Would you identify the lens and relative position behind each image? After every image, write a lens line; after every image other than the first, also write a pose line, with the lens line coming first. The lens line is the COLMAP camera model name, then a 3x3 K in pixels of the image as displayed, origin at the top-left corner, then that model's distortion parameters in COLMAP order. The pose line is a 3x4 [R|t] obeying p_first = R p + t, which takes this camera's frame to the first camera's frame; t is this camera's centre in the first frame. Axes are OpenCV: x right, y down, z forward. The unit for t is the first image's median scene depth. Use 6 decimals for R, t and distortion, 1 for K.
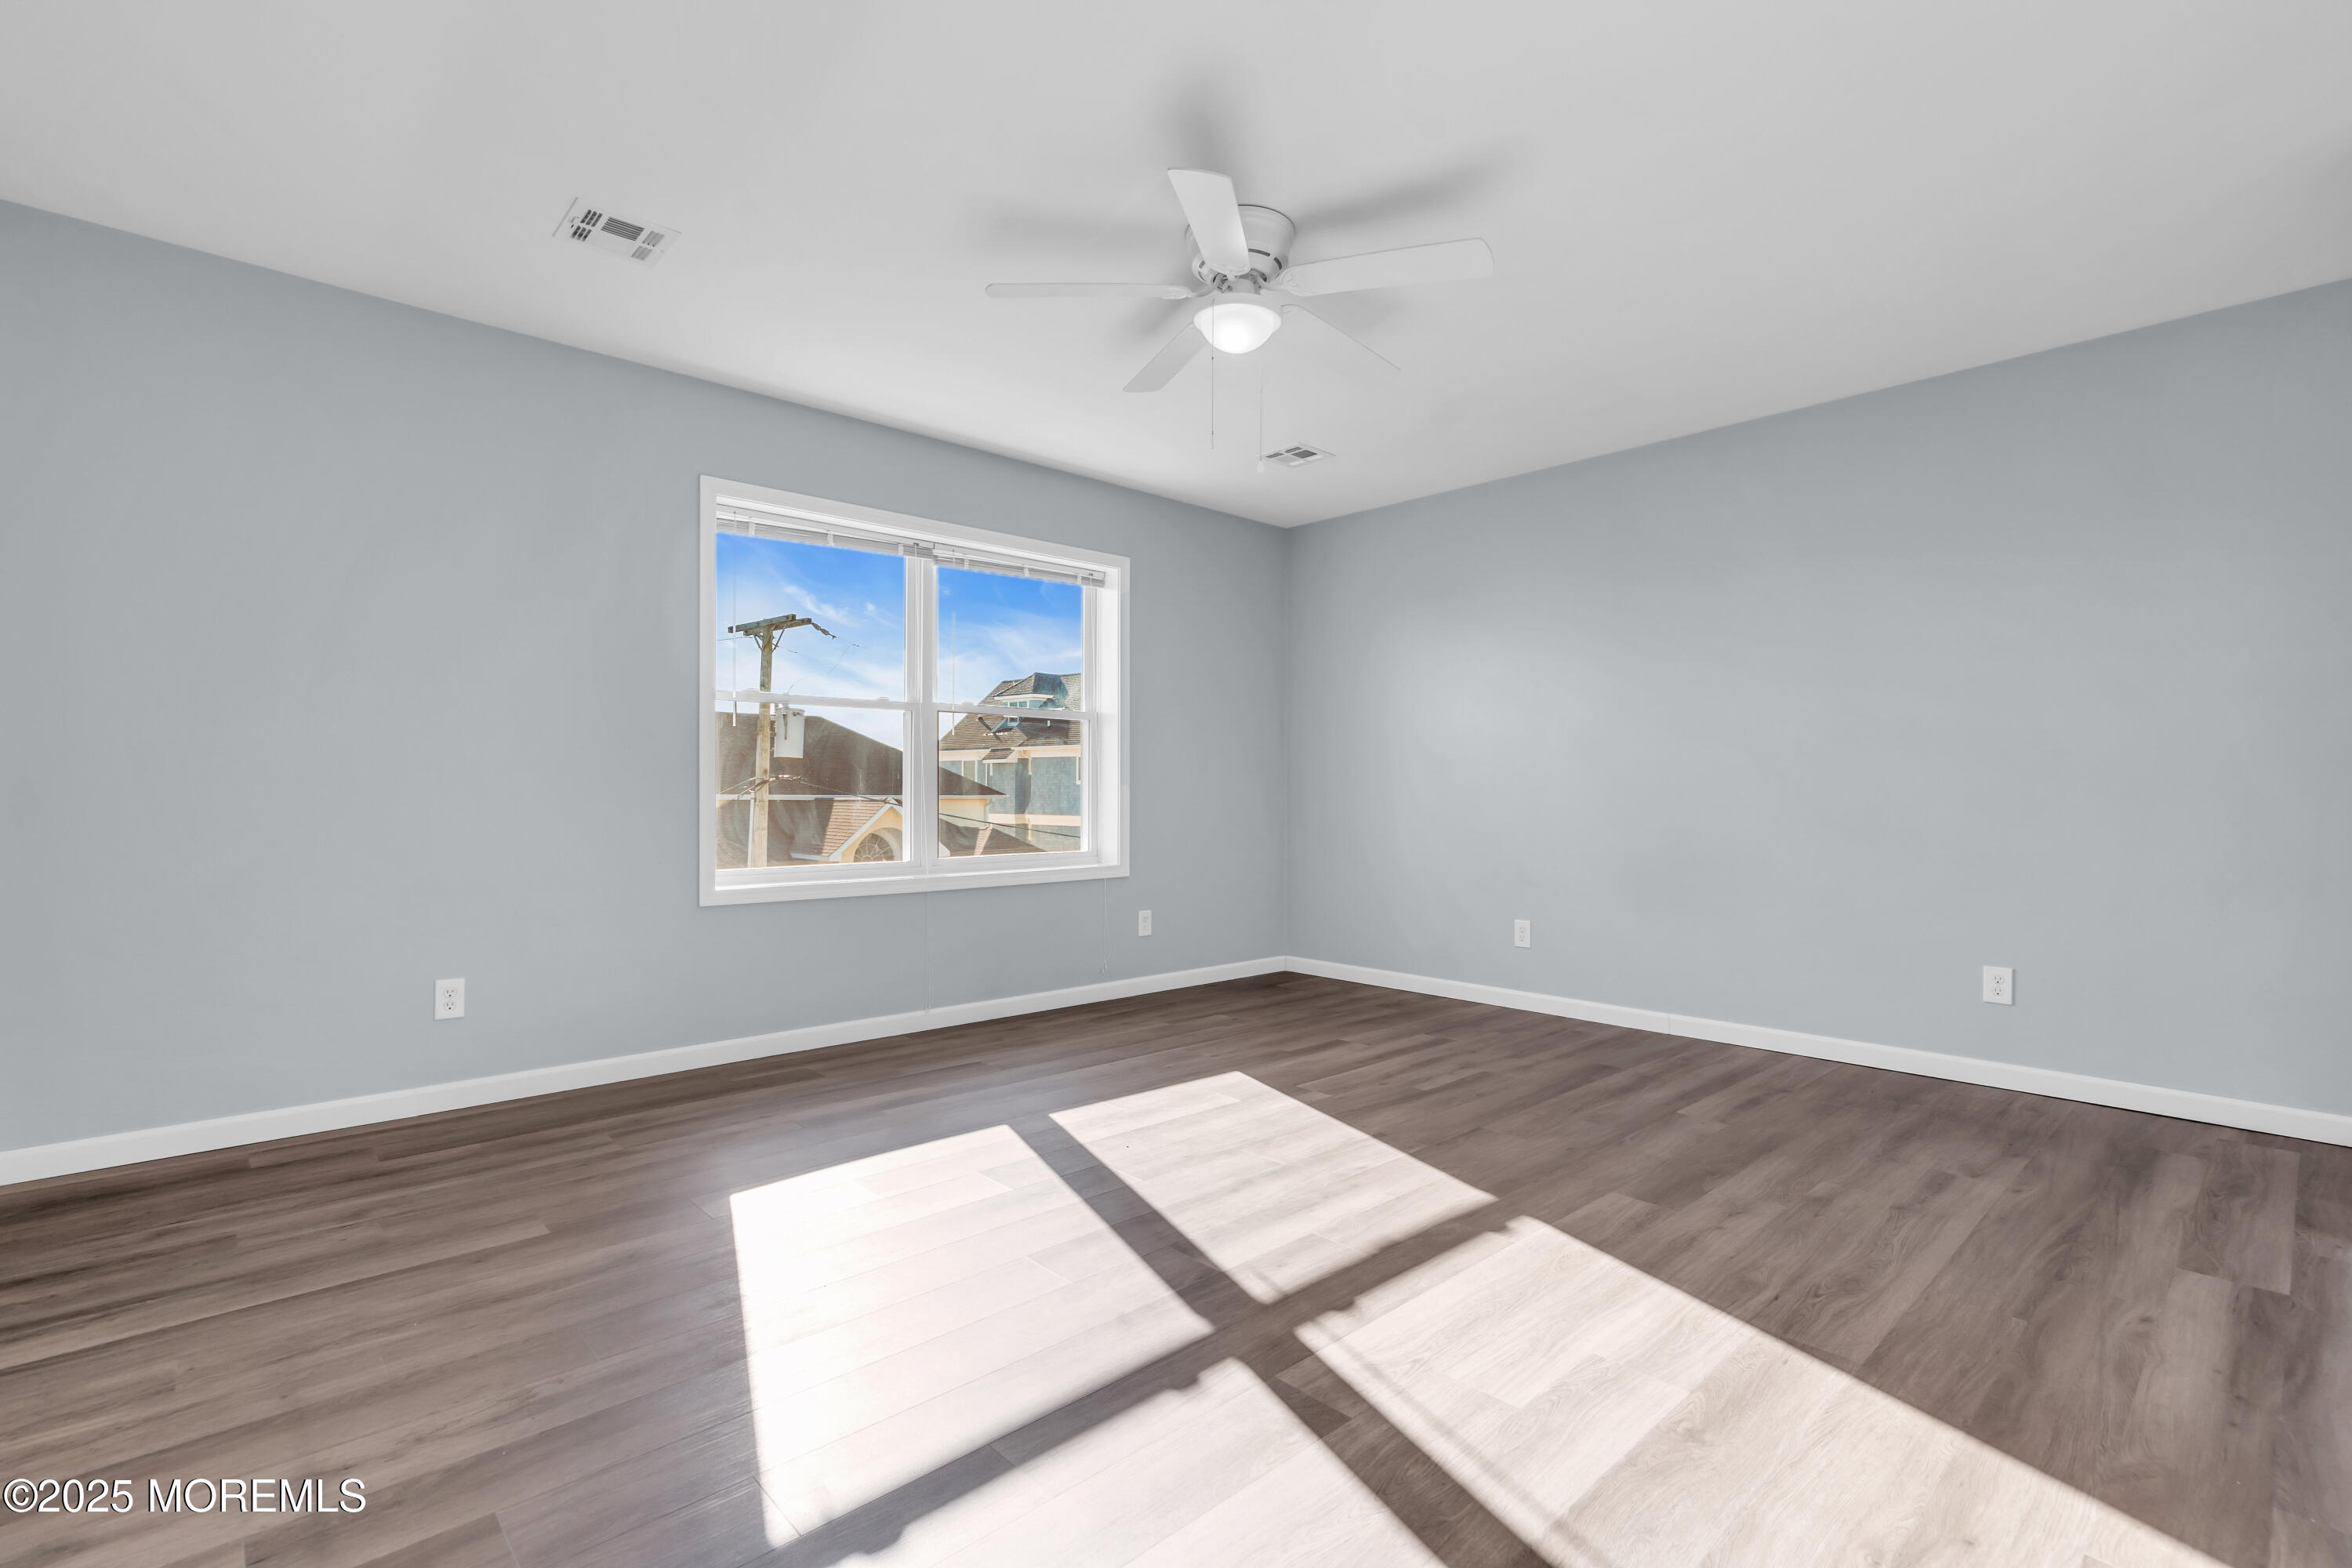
lens RADIAL K [[1059.2, 0, 1166.4], [0, 1059.2, 792.4], [0, 0, 1]] dist [-0.000352, -0.000492]
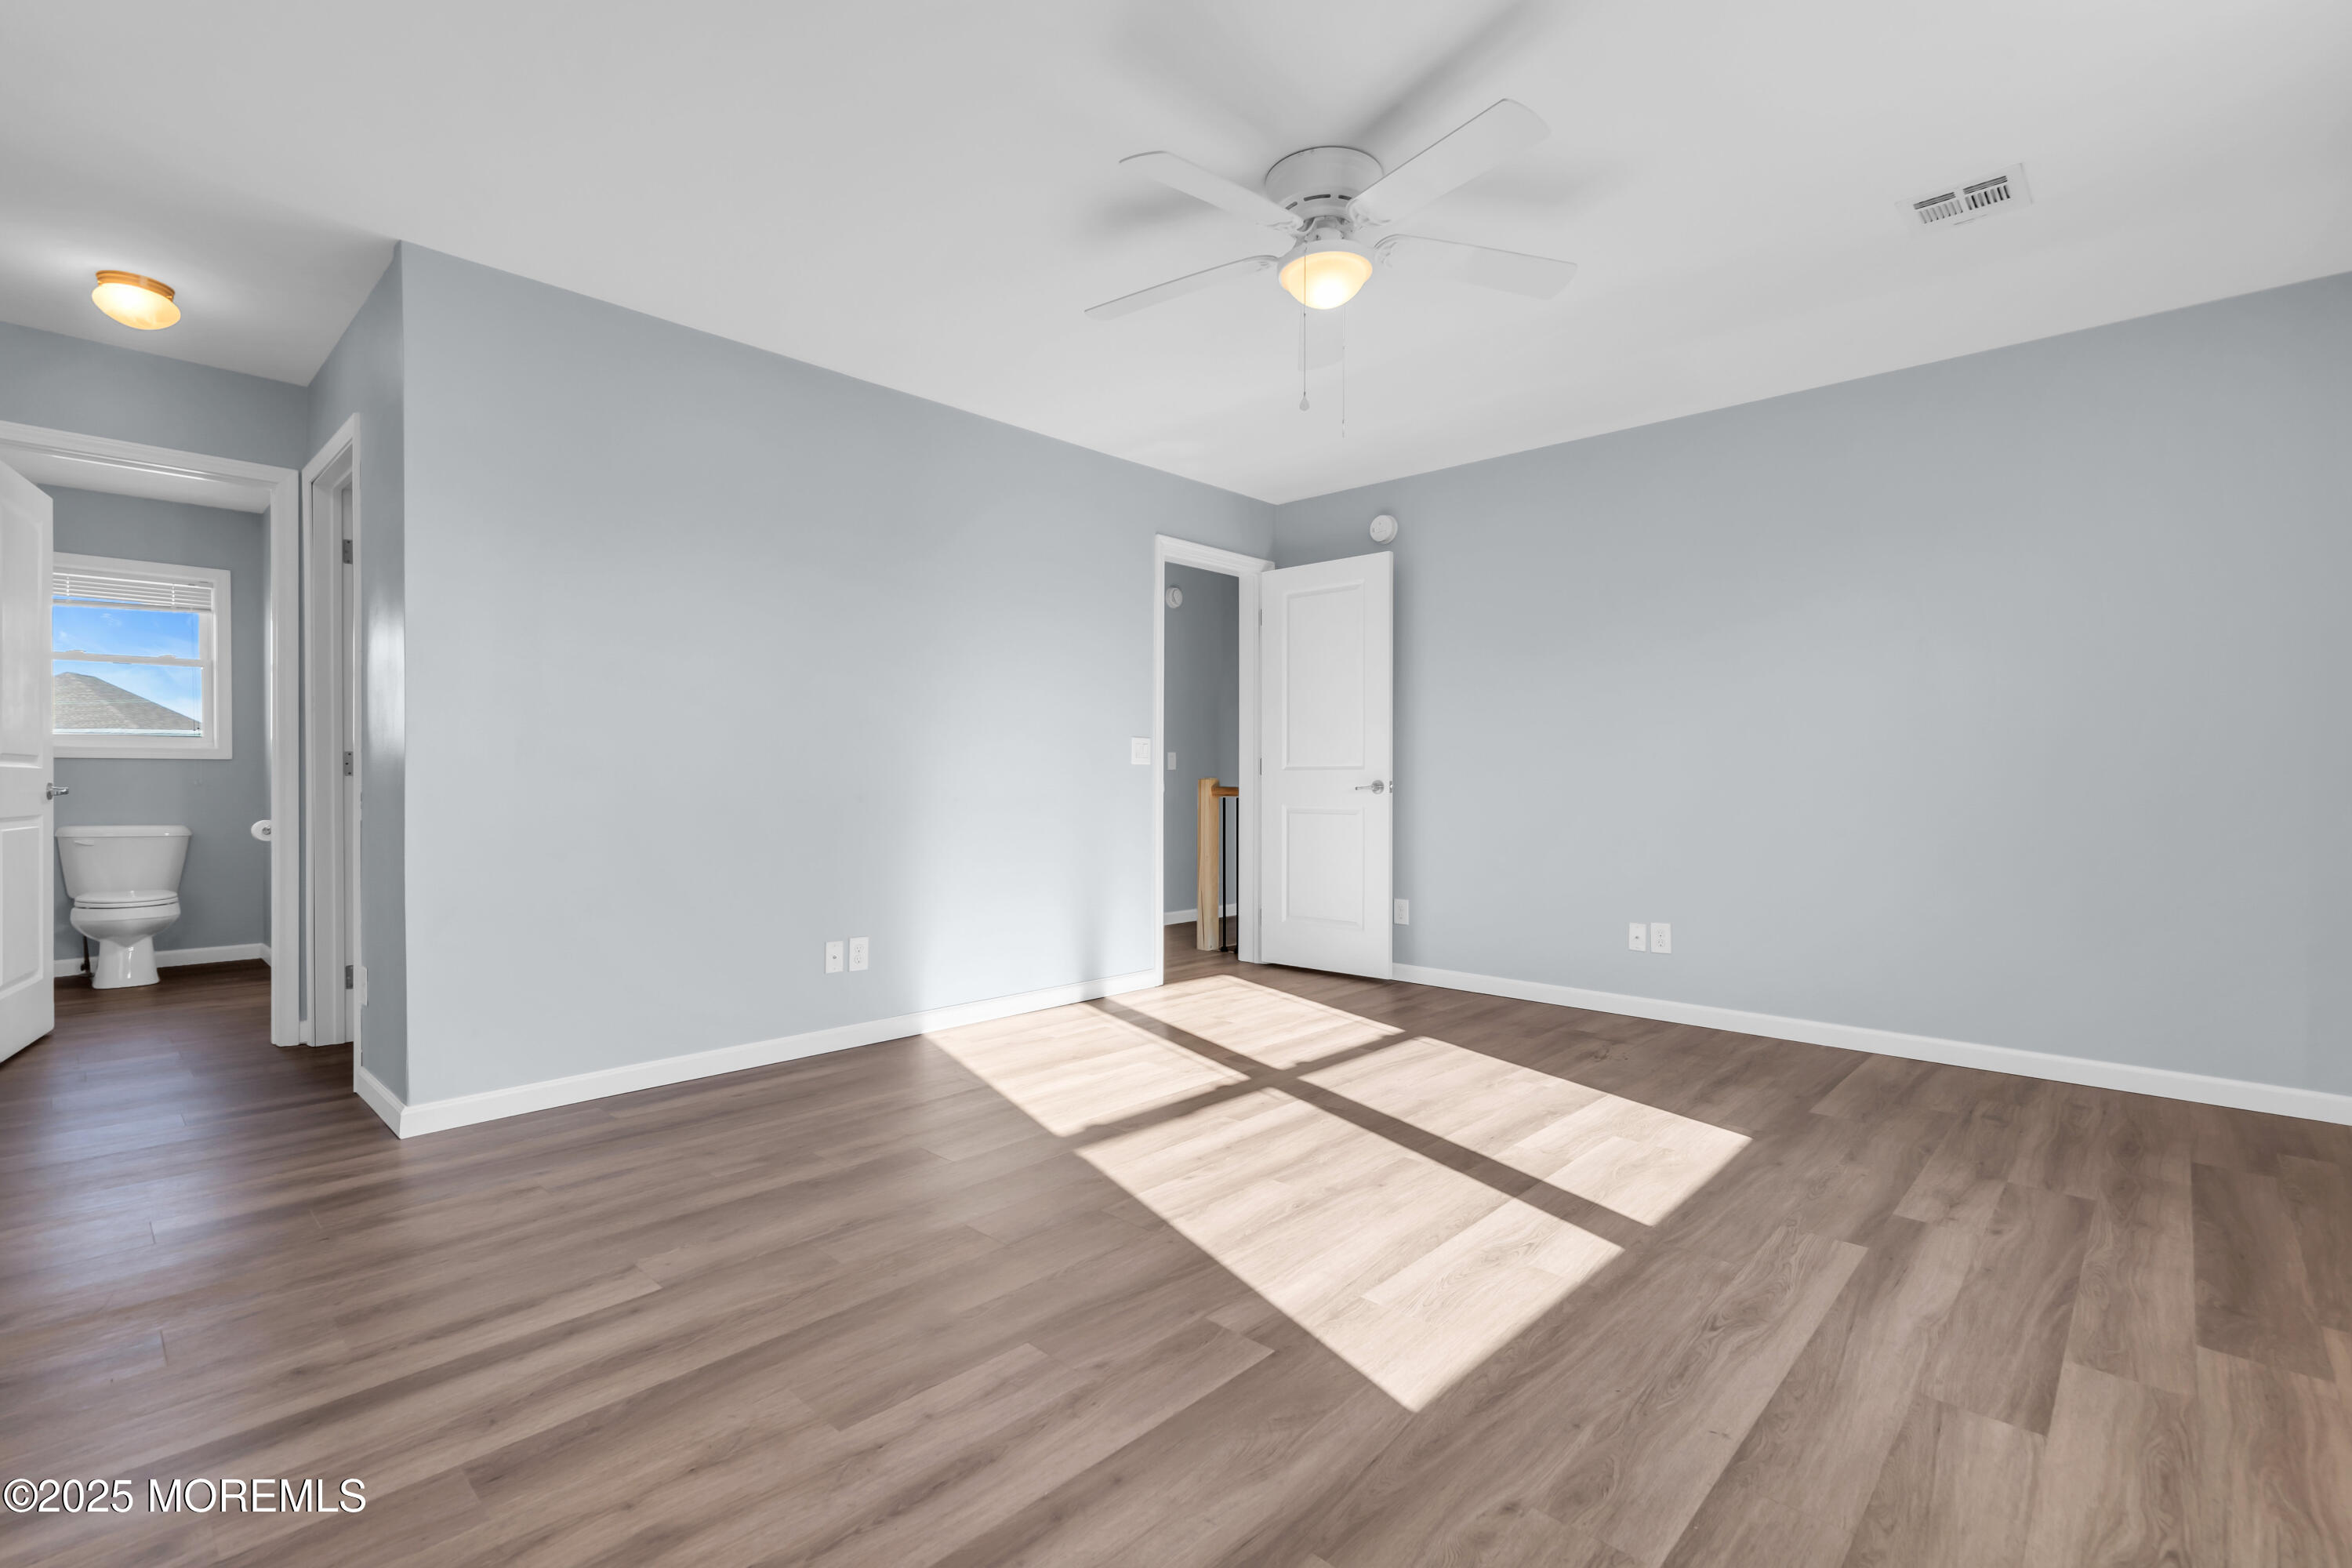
lens RADIAL K [[1071.0, 0, 1172.0], [0, 1071.0, 777.6], [0, 0, 1]] dist [0.001915, 0.000211]
pose [[-0.997329, -0.006276, -0.072775, 0.278005], [-0.006425, 0.999978, 0.001814, -0.001489], [0.072762, 0.002276, -0.997347, 1.997764]]
